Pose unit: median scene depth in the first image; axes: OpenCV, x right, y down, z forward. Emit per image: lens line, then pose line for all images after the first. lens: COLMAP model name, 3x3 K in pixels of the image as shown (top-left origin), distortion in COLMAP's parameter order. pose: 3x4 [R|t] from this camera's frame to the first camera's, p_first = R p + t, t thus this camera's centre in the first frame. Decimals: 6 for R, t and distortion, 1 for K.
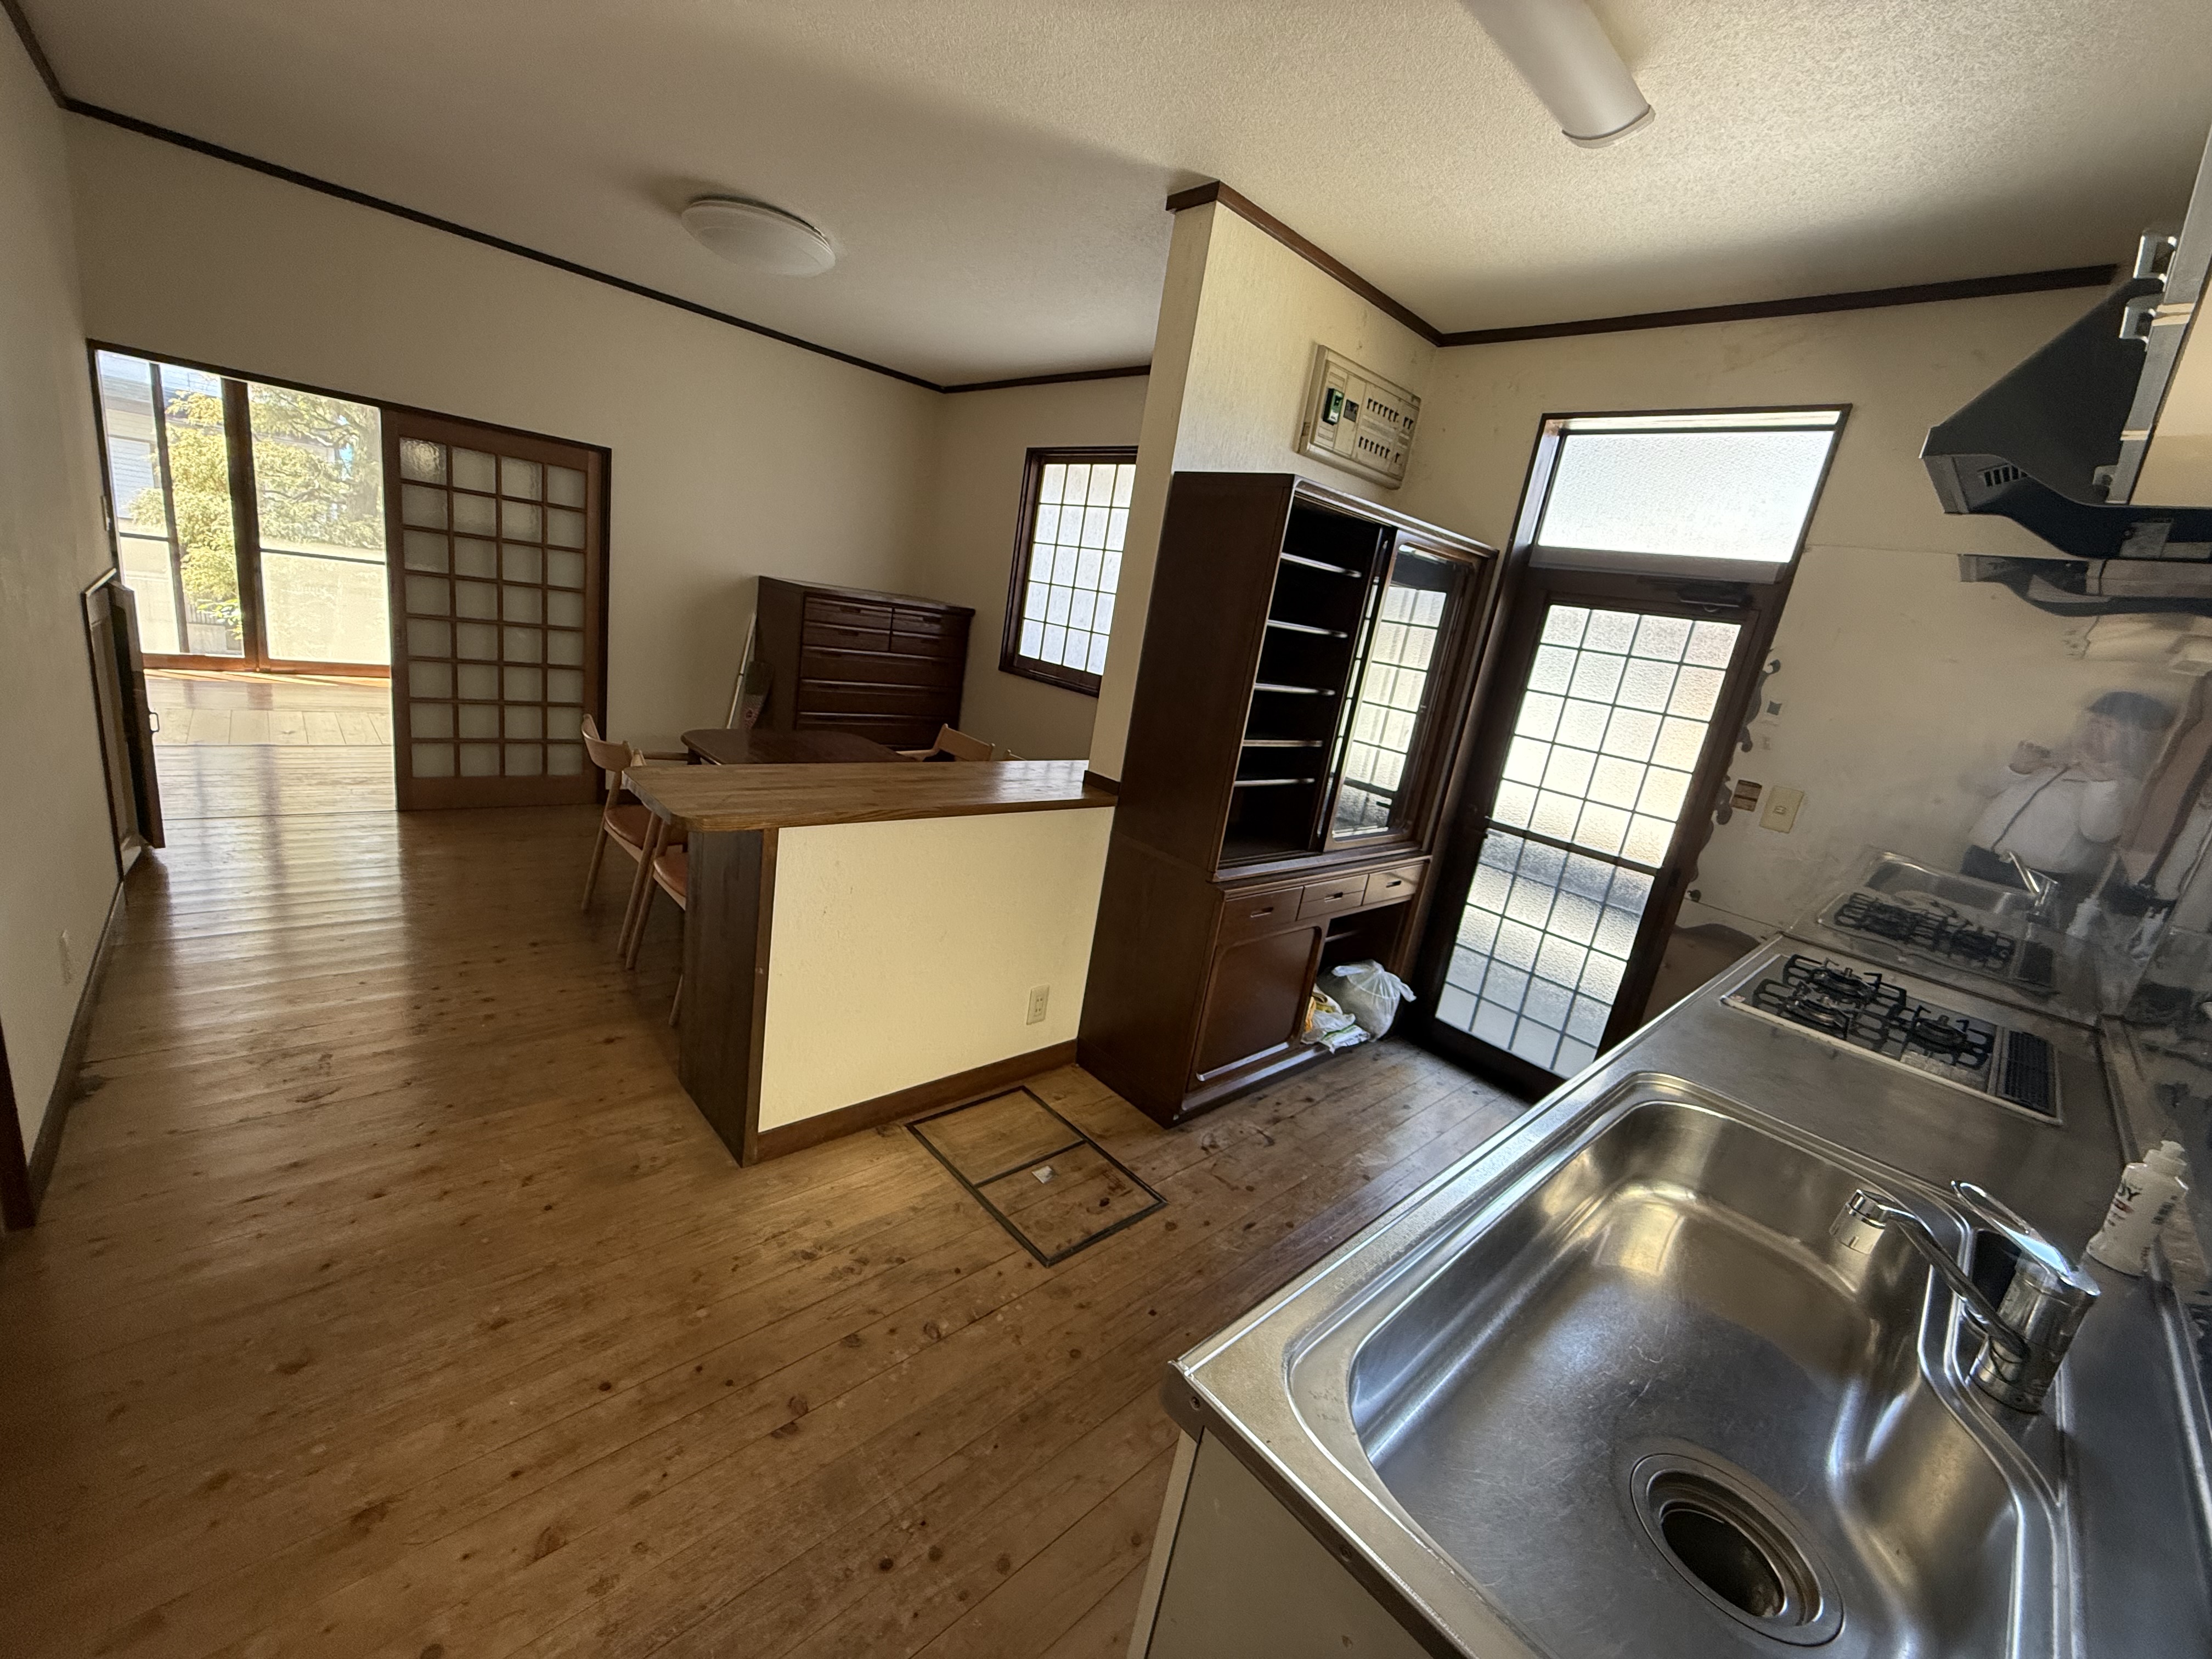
lens RADIAL K [[879.5, 0, 1096.8], [0, 879.5, 826.3], [0, 0, 1]] dist [-0.000656, 0.000717]
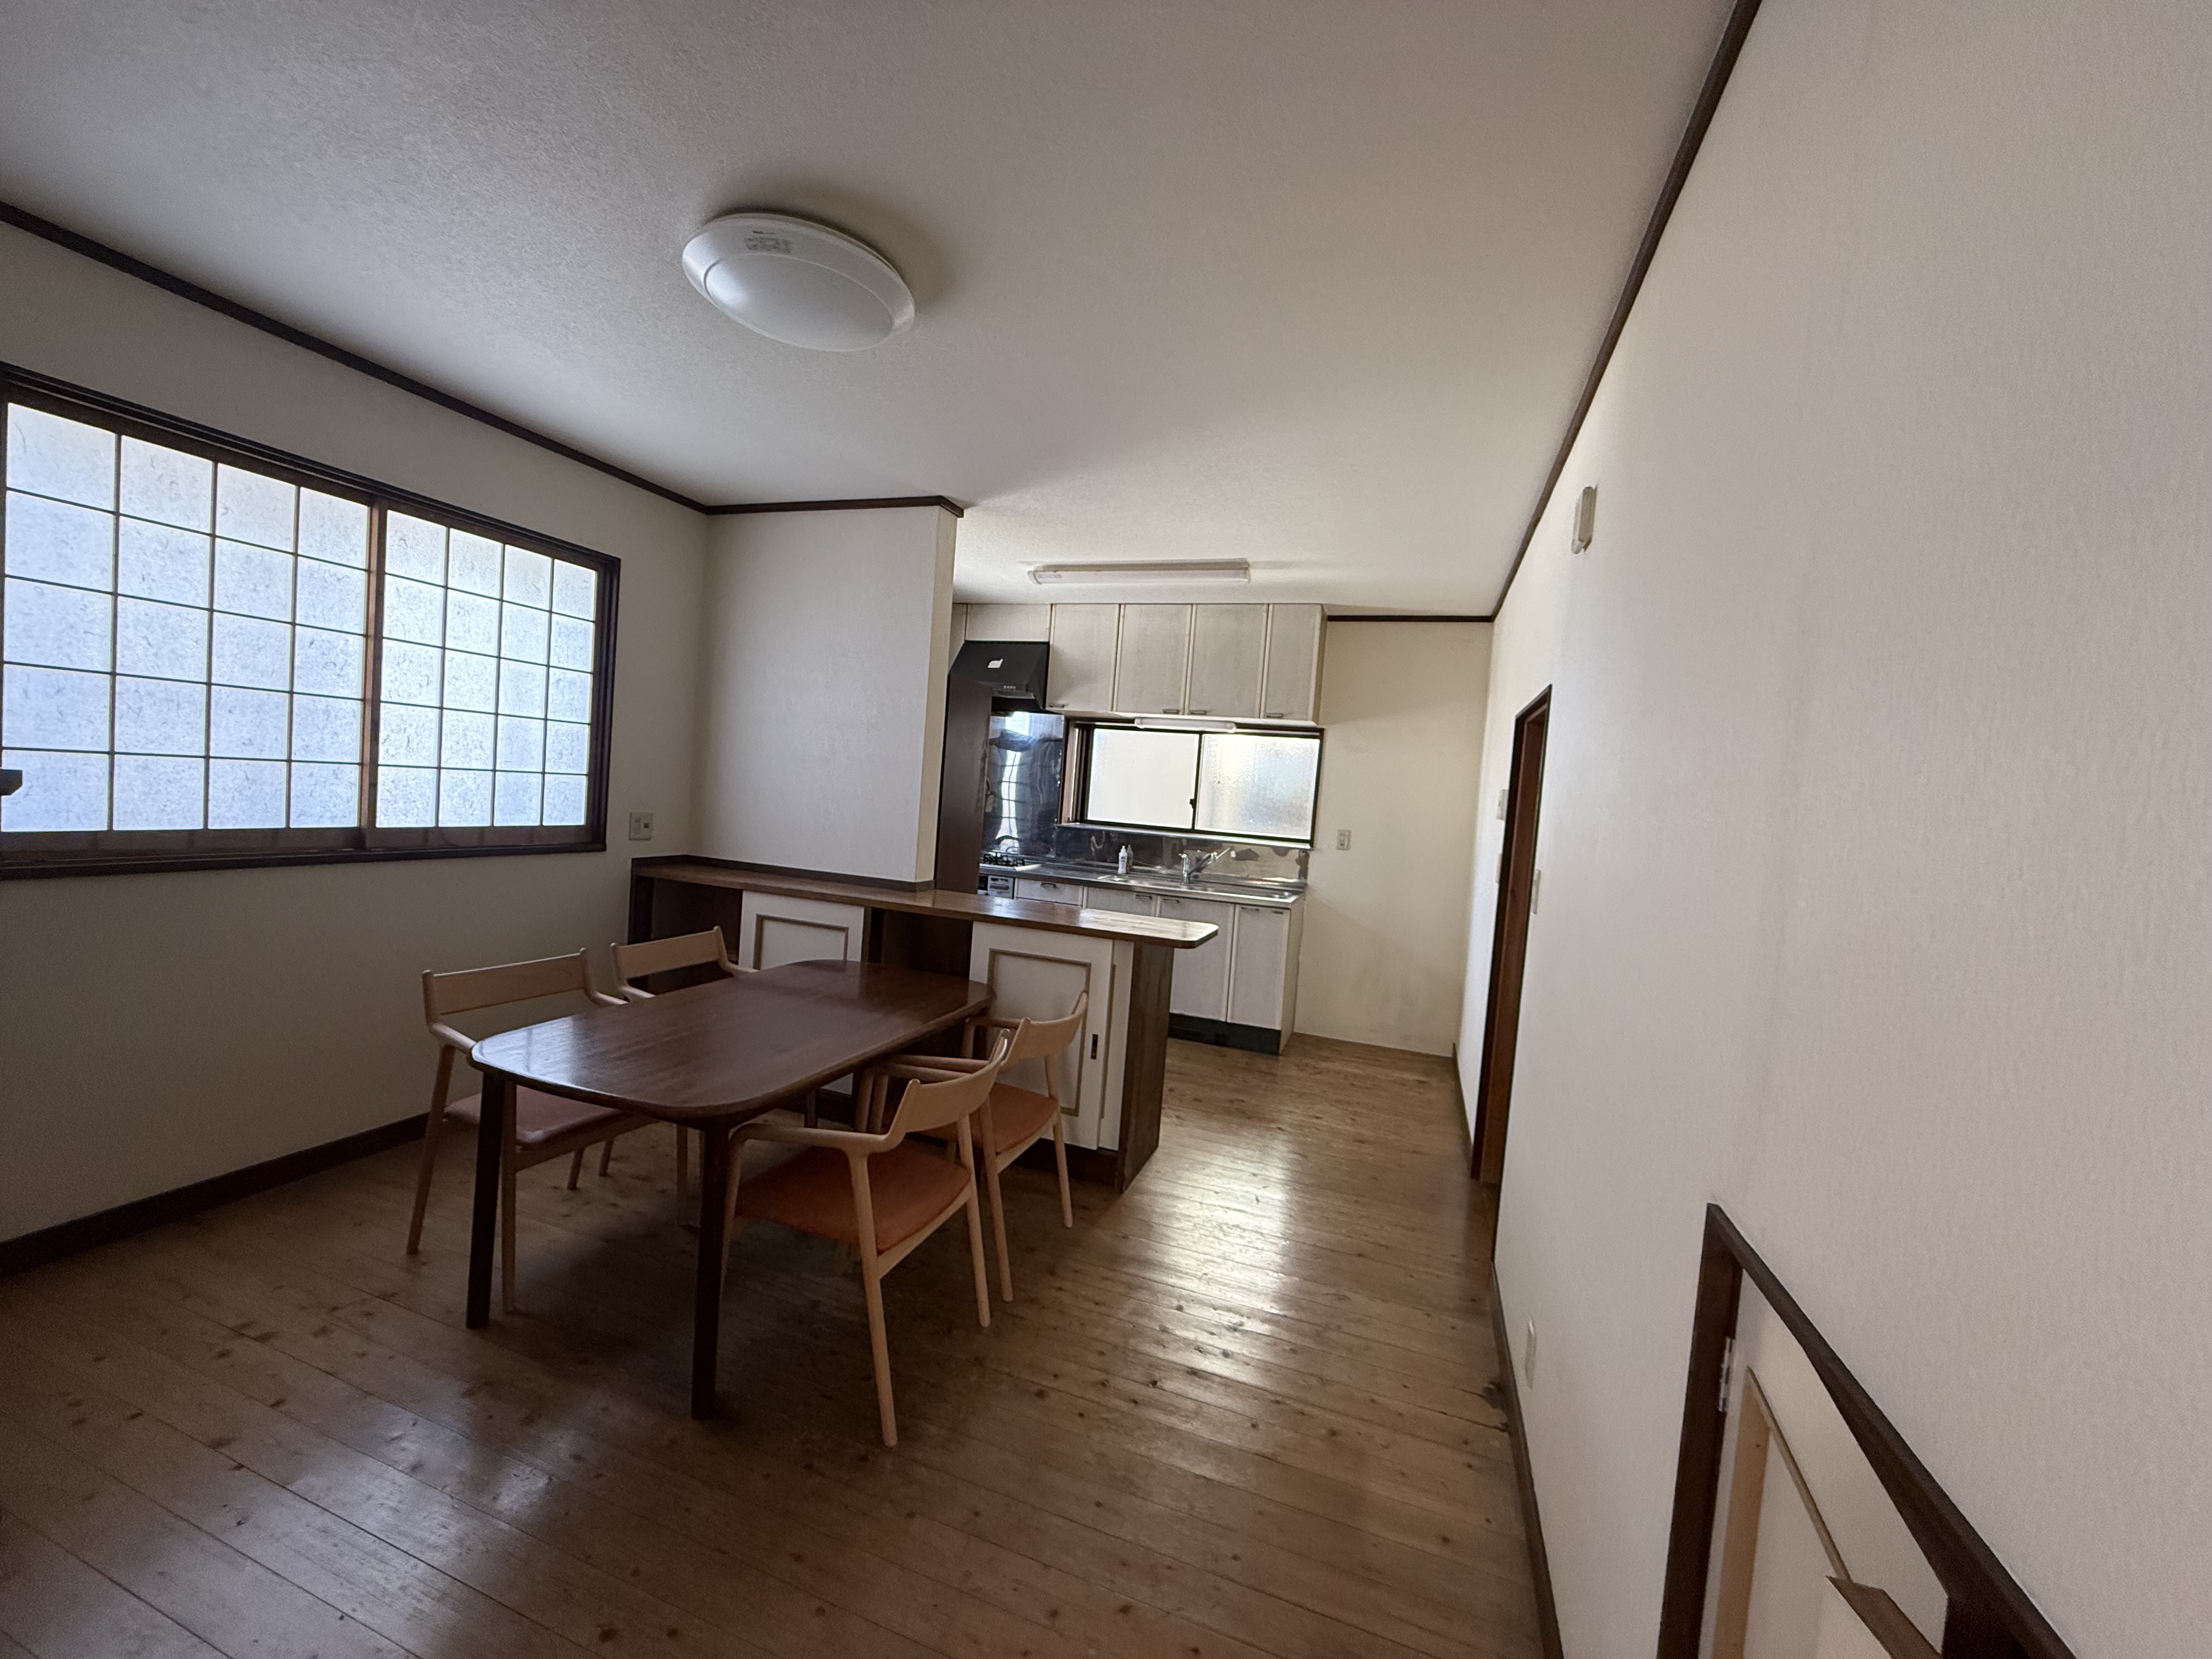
lens RADIAL K [[879.5, 0, 1096.8], [0, 879.5, 826.3], [0, 0, 1]] dist [-0.000656, 0.000717]
pose [[-0.450283, -0.227240, 0.863485, -0.938735], [0.079696, 0.952984, 0.292352, -0.381567], [-0.889322, 0.200457, -0.411003, 0.956286]]
